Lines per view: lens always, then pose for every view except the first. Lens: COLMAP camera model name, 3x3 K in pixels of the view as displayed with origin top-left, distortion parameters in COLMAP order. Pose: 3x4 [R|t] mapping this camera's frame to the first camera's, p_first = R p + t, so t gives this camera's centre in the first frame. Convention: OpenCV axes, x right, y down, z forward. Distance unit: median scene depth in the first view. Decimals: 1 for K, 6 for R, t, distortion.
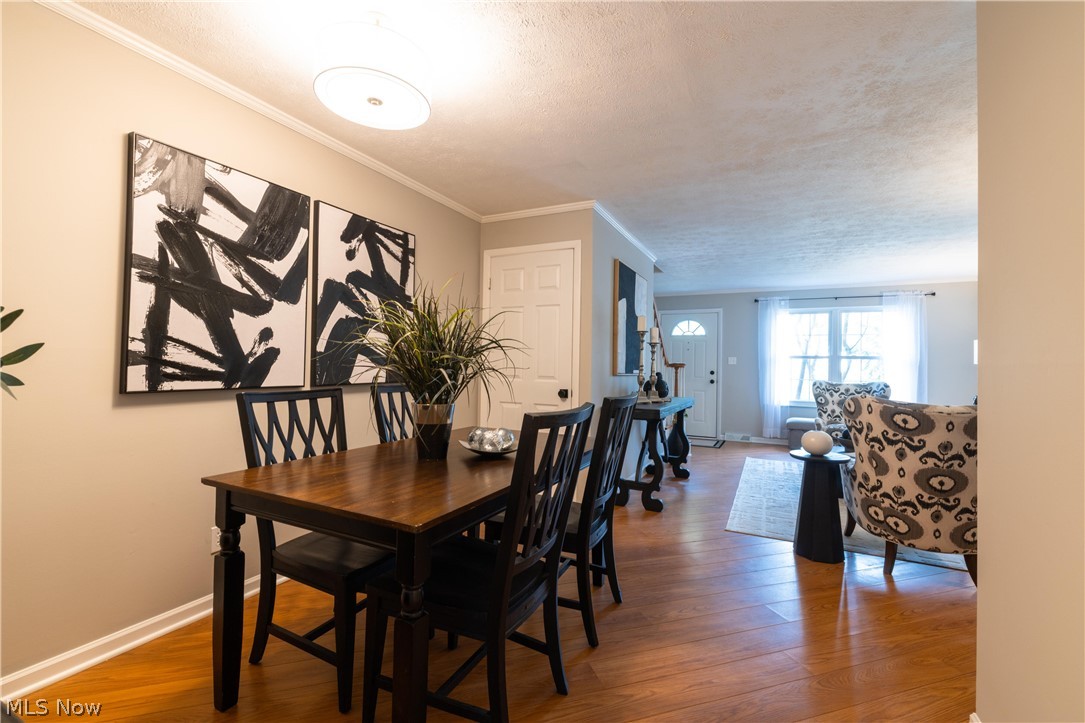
lens RADIAL K [[463.9, 0, 544.0], [0, 463.9, 356.2], [0, 0, 1]] dist [-0.001571, 0.001947]
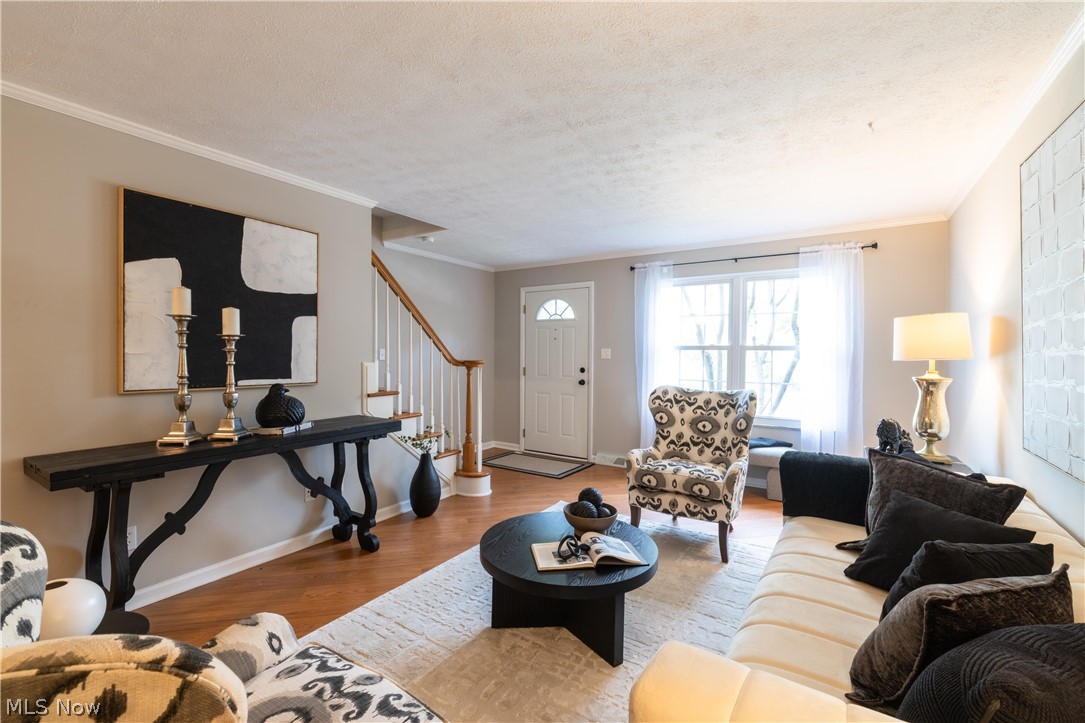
lens RADIAL K [[463.9, 0, 540.8], [0, 463.9, 357.3], [0, 0, 1]] dist [-0.001571, 0.001947]
pose [[0.993903, -0.009503, -0.109847, 1.028407], [0.012667, 0.999524, 0.028141, -0.015786], [0.109527, -0.029361, 0.993550, 0.727957]]
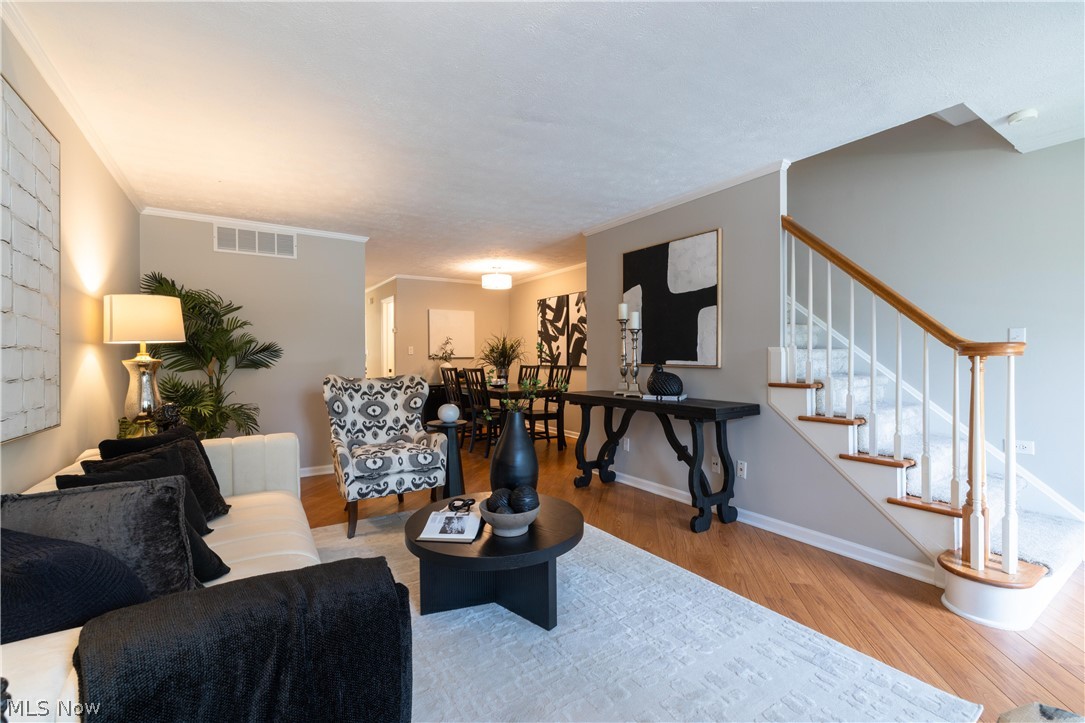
lens RADIAL K [[463.9, 0, 545.9], [0, 463.9, 361.1], [0, 0, 1]] dist [-0.001571, 0.001947]
pose [[-0.495114, -0.003027, -0.868823, 1.617582], [0.016059, 0.999791, -0.012634, 0.060480], [0.868680, -0.020208, -0.494962, 1.918896]]
